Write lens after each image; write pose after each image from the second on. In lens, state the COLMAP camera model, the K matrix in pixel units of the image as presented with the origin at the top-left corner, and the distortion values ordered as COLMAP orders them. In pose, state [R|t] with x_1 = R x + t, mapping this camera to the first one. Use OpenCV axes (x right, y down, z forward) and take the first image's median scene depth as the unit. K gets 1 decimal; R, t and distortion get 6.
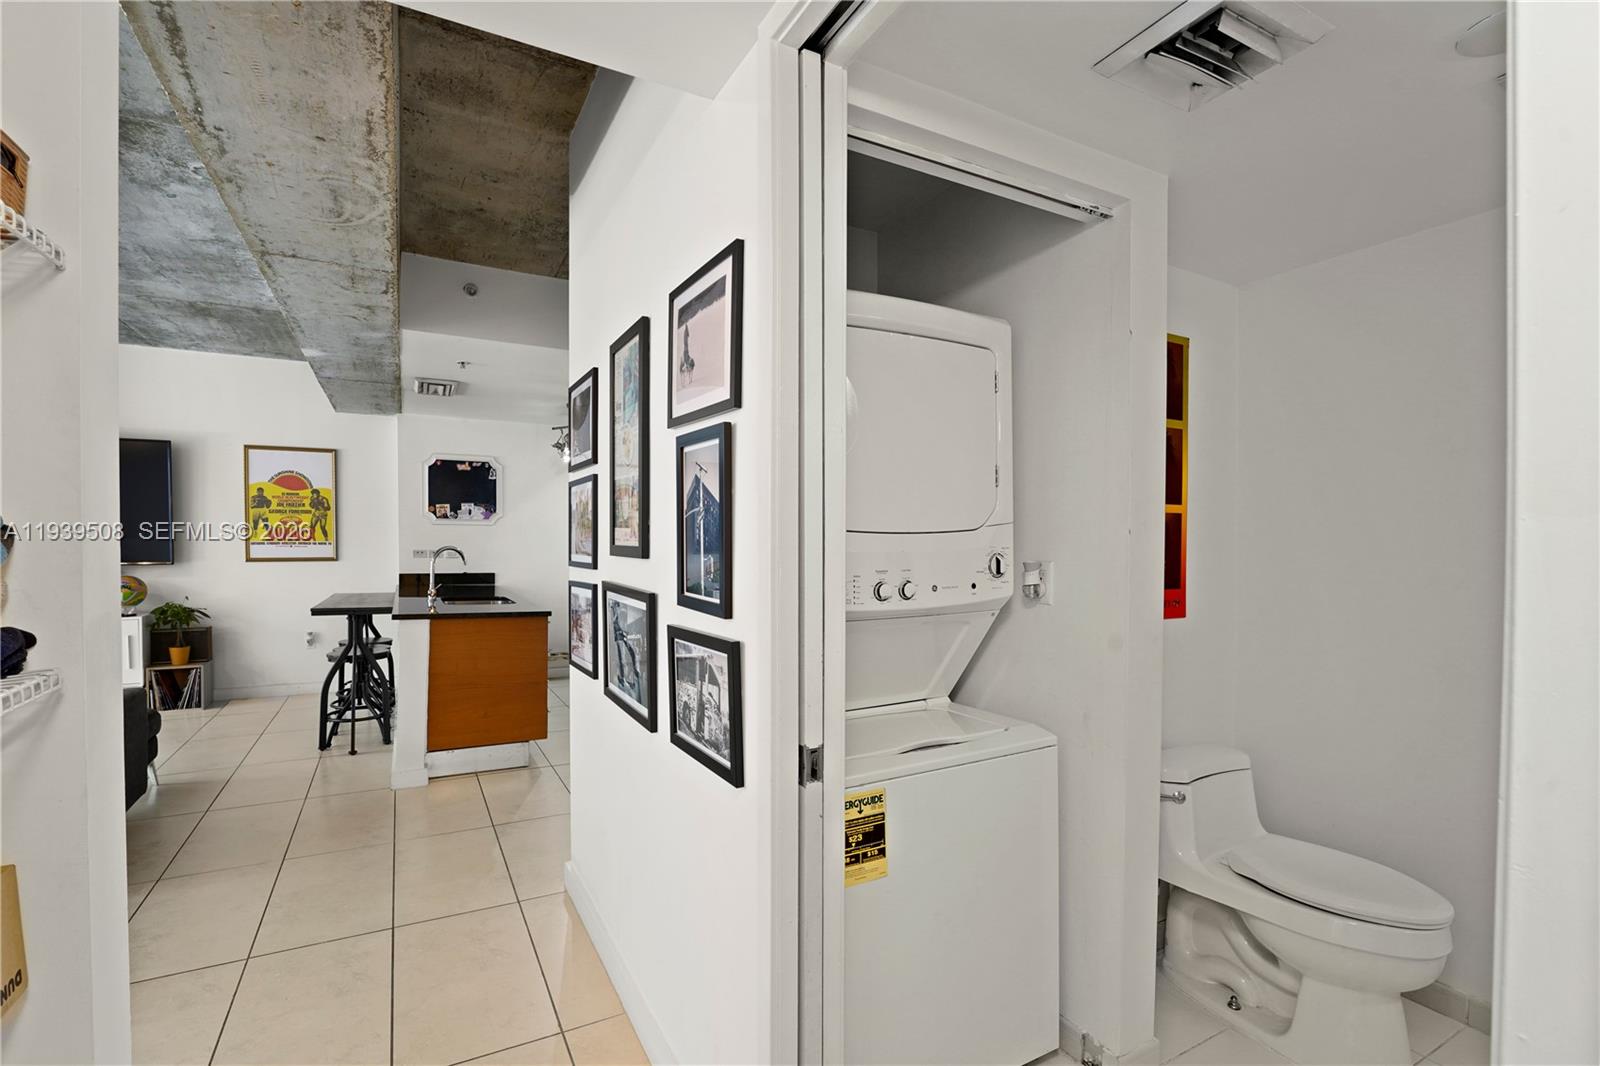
lens RADIAL K [[743.8, 0, 800.1], [0, 743.8, 543.5], [0, 0, 1]] dist [0.000477, -0.000014]
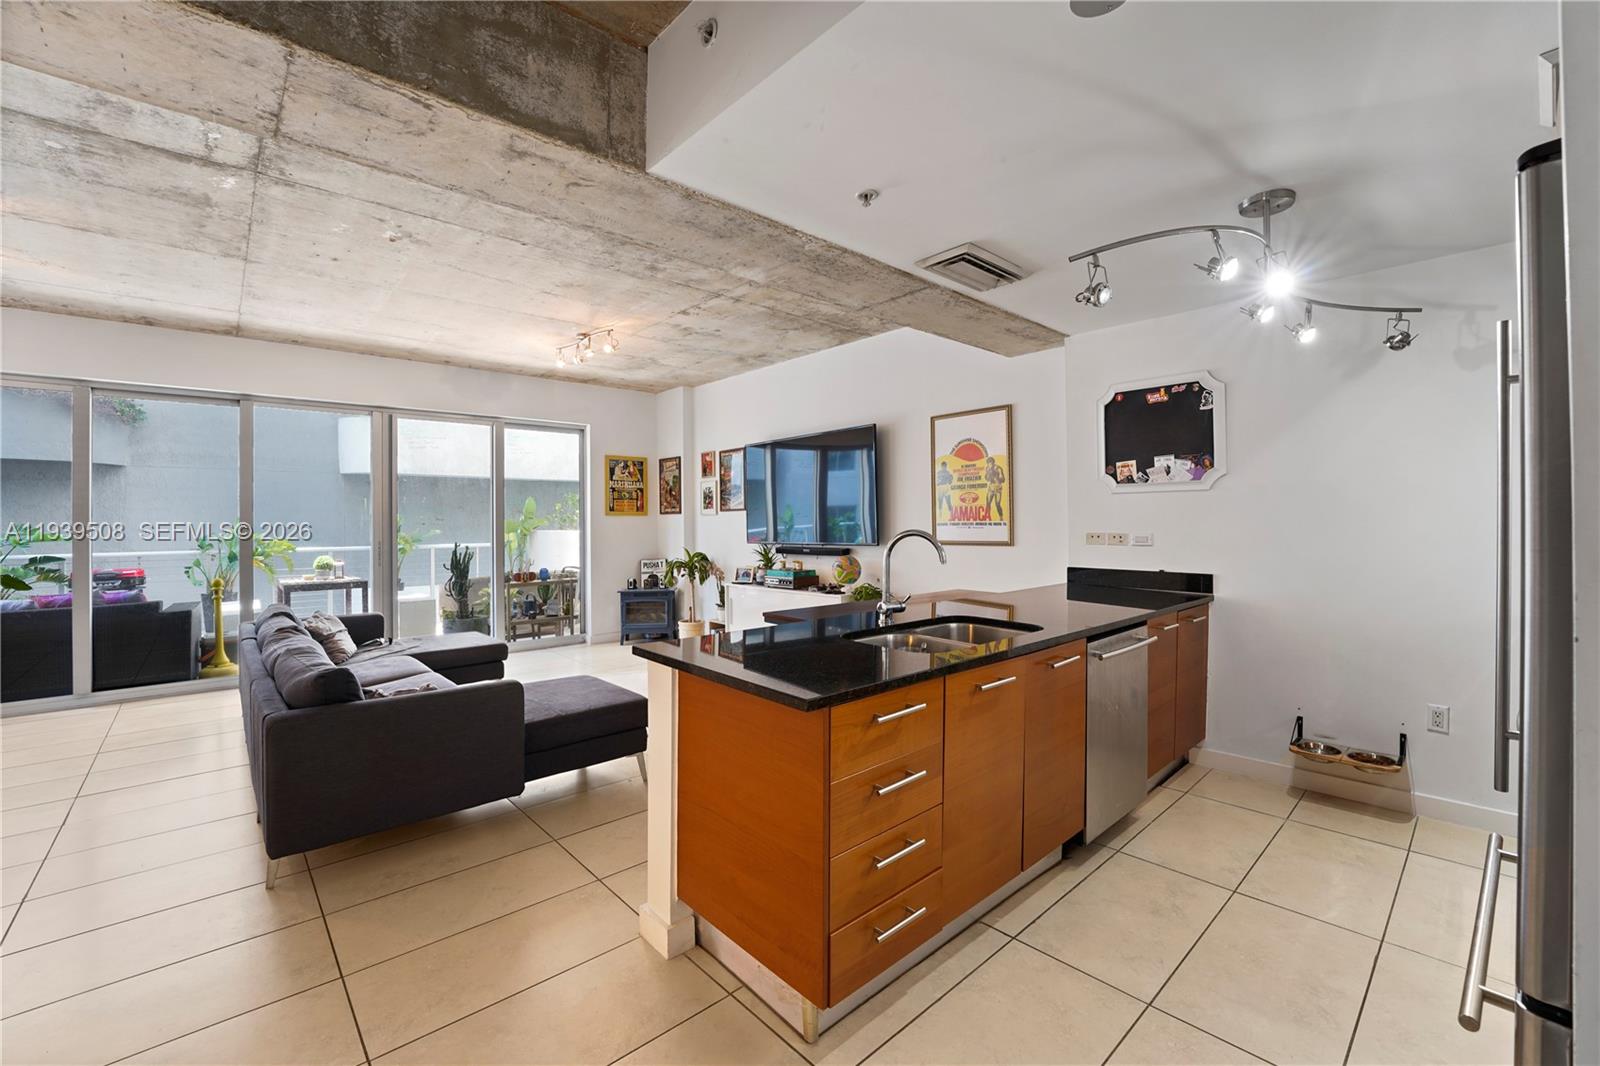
lens RADIAL K [[656.8, 0, 797.7], [0, 656.8, 525.1], [0, 0, 1]] dist [-0.028318, 0.000532]
pose [[0.233836, 0.000460, -0.972276, -0.002143], [0.014278, 0.999890, 0.003907, -0.003255], [0.972171, -0.014796, 0.233804, 0.443706]]
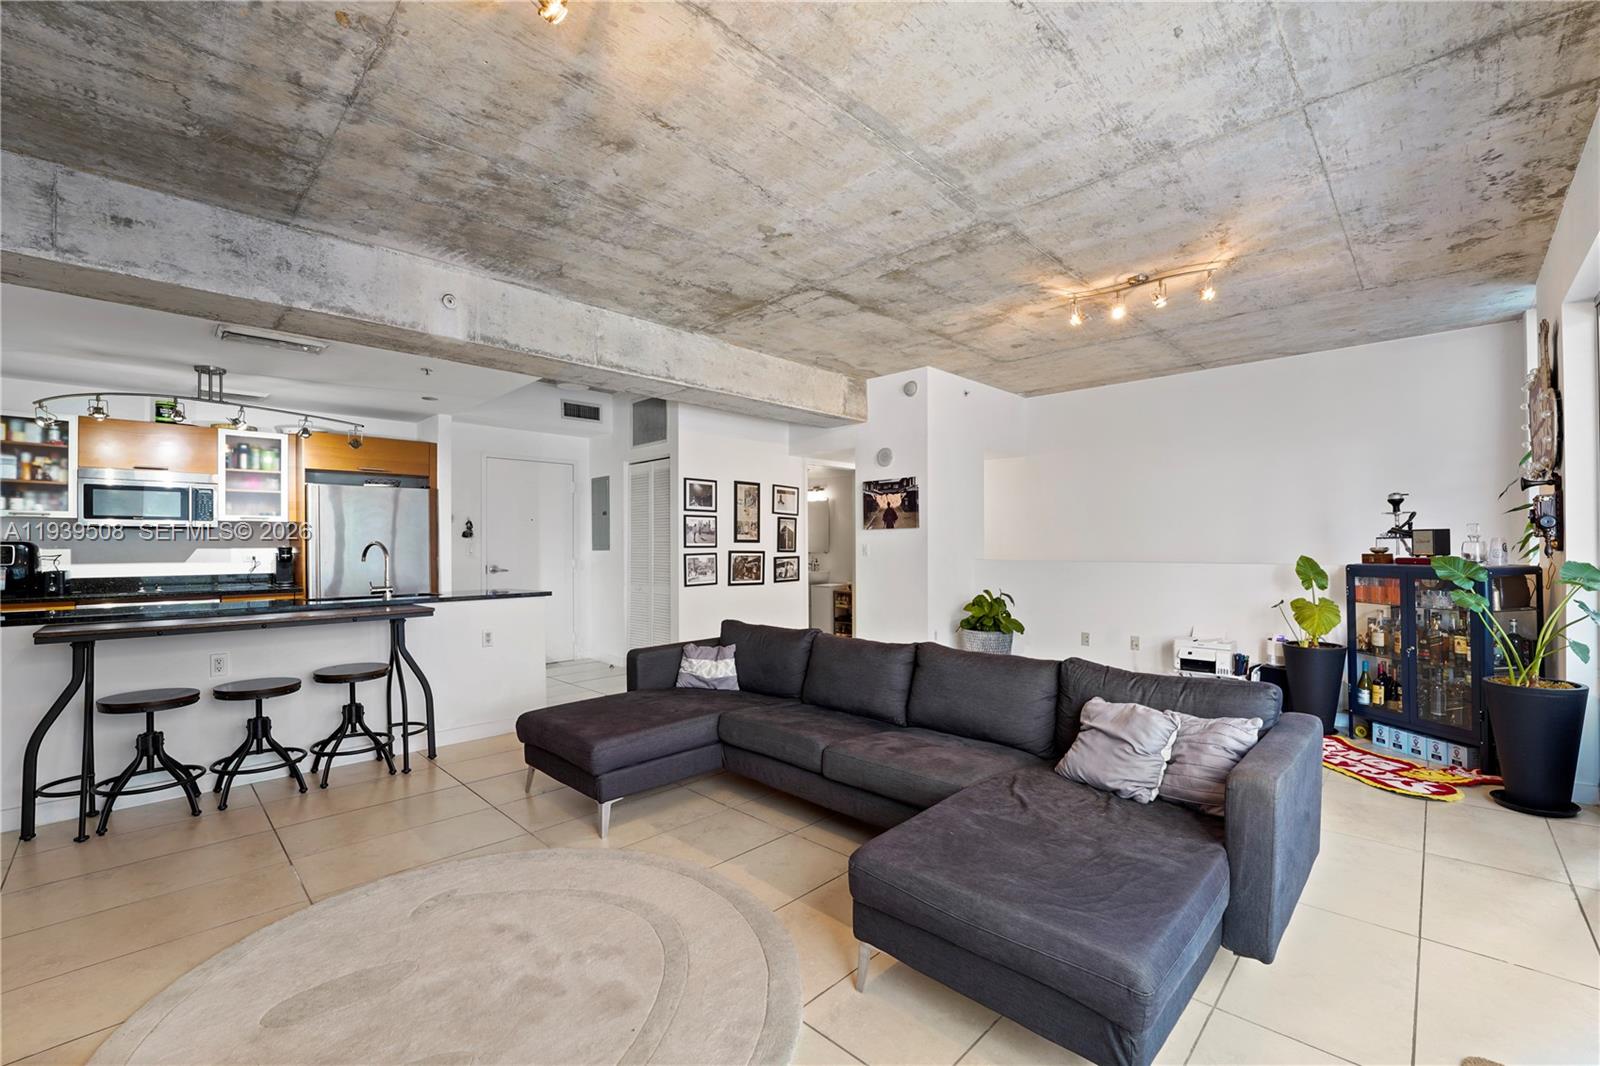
lens RADIAL K [[656.8, 0, 803.1], [0, 656.8, 535.7], [0, 0, 1]] dist [-0.028318, 0.000532]
pose [[-0.291760, 0.004226, 0.956482, -0.819309], [-0.003399, 0.999979, -0.005455, 0.000089], [-0.956486, -0.004843, -0.291739, 0.401800]]
